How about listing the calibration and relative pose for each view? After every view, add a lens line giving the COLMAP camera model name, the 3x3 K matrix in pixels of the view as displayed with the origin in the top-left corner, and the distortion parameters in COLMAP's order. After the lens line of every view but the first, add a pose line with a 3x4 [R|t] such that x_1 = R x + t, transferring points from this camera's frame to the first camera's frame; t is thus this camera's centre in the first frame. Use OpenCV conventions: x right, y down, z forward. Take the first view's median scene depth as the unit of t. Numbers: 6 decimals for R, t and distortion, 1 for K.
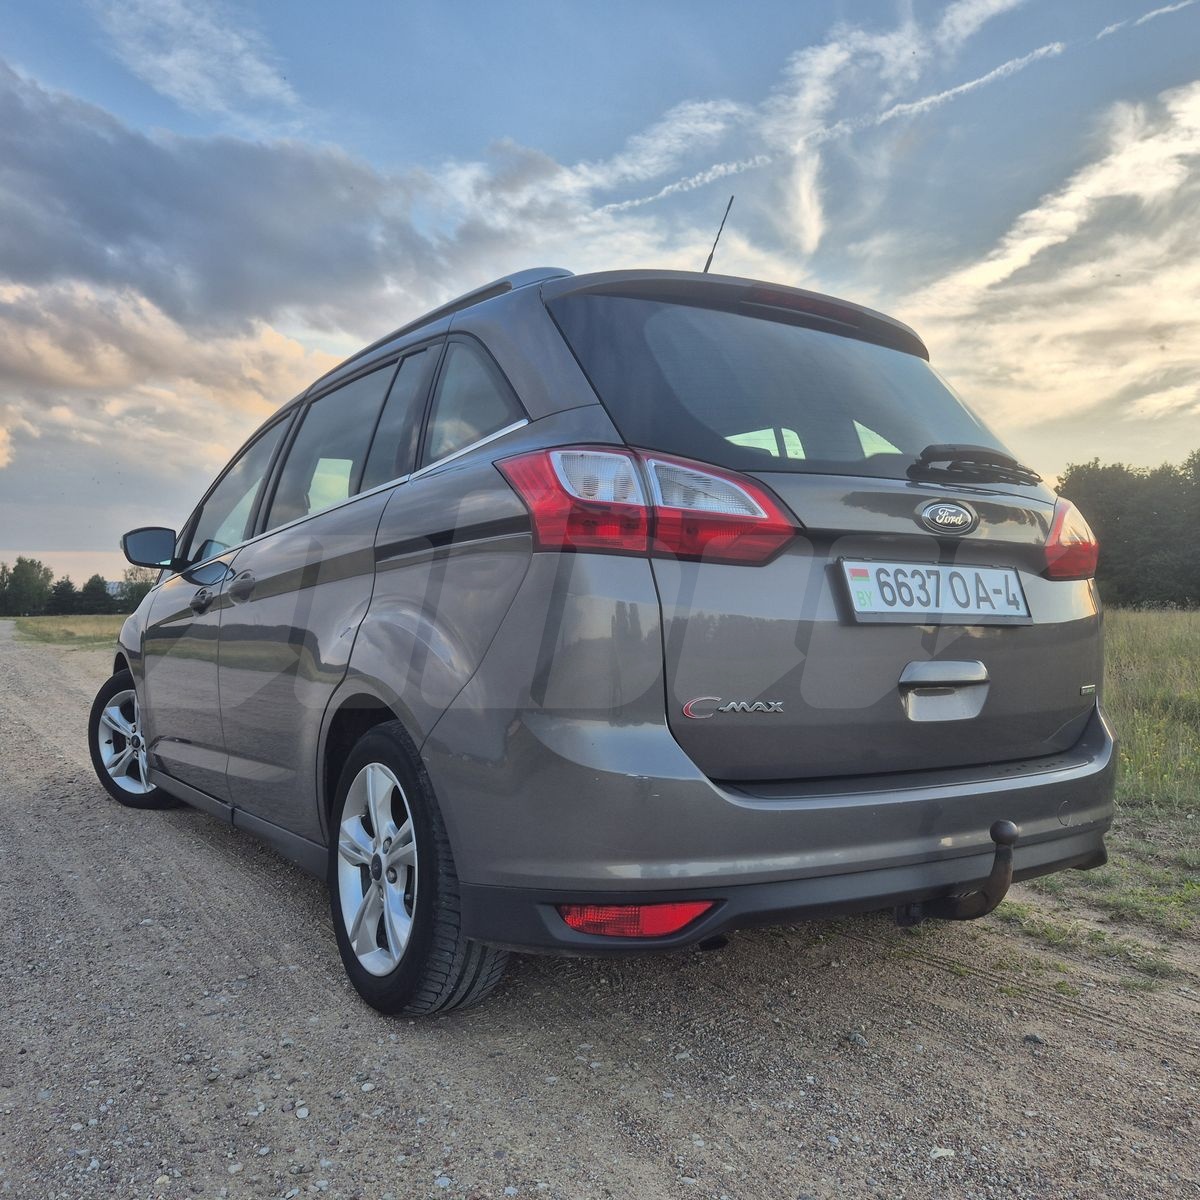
lens RADIAL K [[1063.1, 0, 637.6], [0, 1063.1, 594.9], [0, 0, 1]] dist [0.045029, -0.043235]
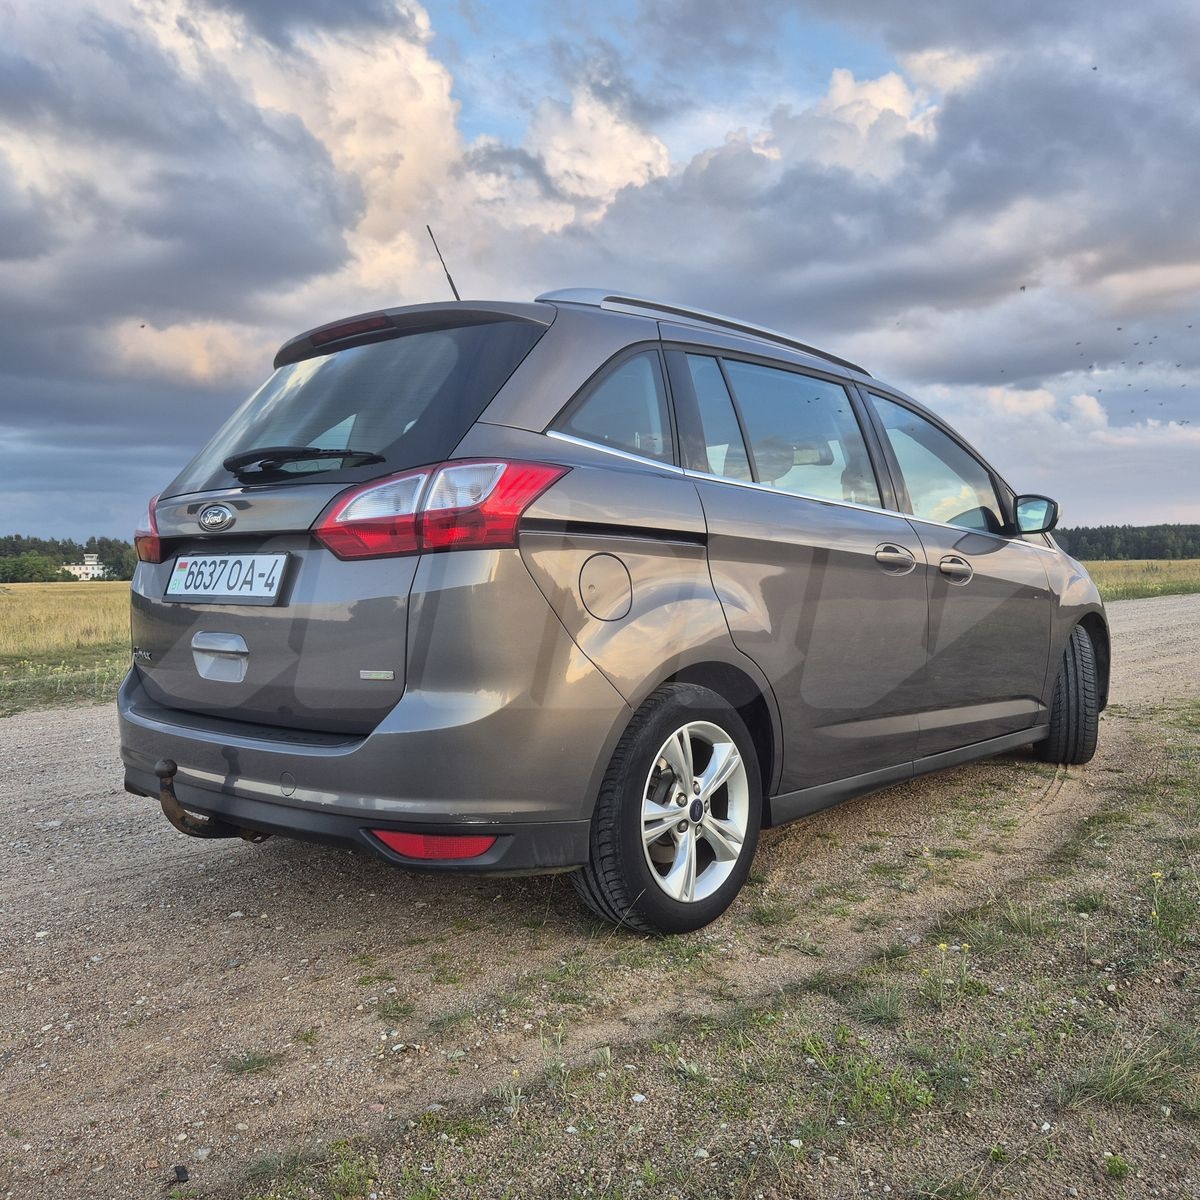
lens RADIAL K [[1063.1, 0, 599.6], [0, 1063.1, 591.8], [0, 0, 1]] dist [0.045029, -0.043235]
pose [[0.252106, 0.010936, -0.967638, 1.502001], [0.031525, 0.999313, 0.019507, 0.003088], [0.967186, -0.035423, 0.251588, 1.047093]]
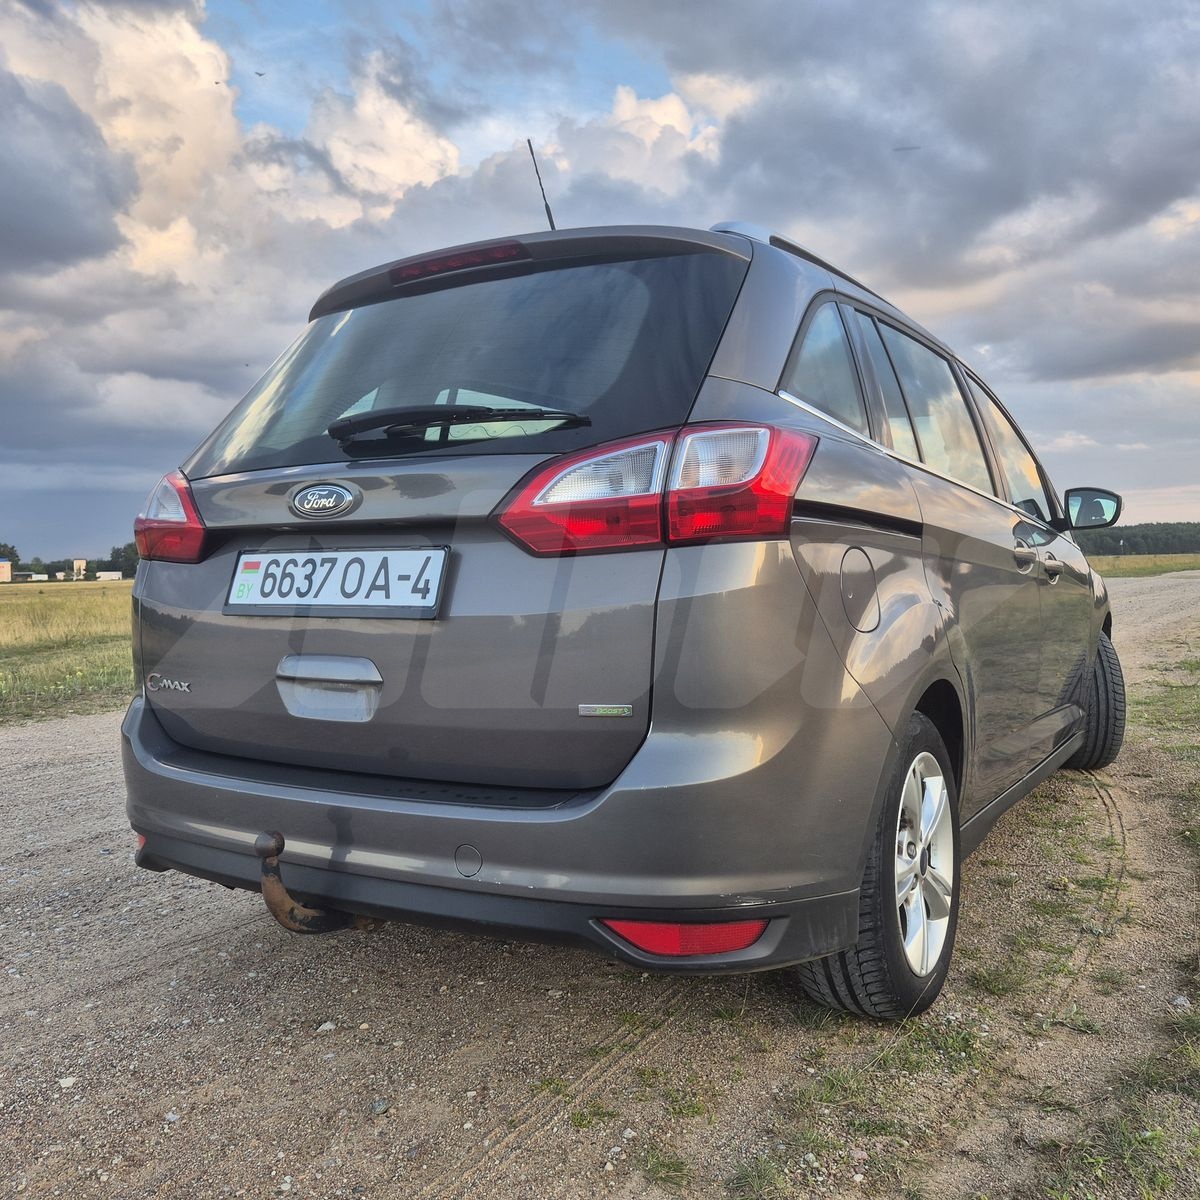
lens RADIAL K [[1063.1, 0, 586.8], [0, 1063.1, 586.2], [0, 0, 1]] dist [0.045029, -0.043235]
pose [[0.420461, 0.001213, -0.907310, 1.145807], [0.036543, 0.999165, 0.018270, -0.006790], [0.906574, -0.040838, 0.420066, 0.767387]]
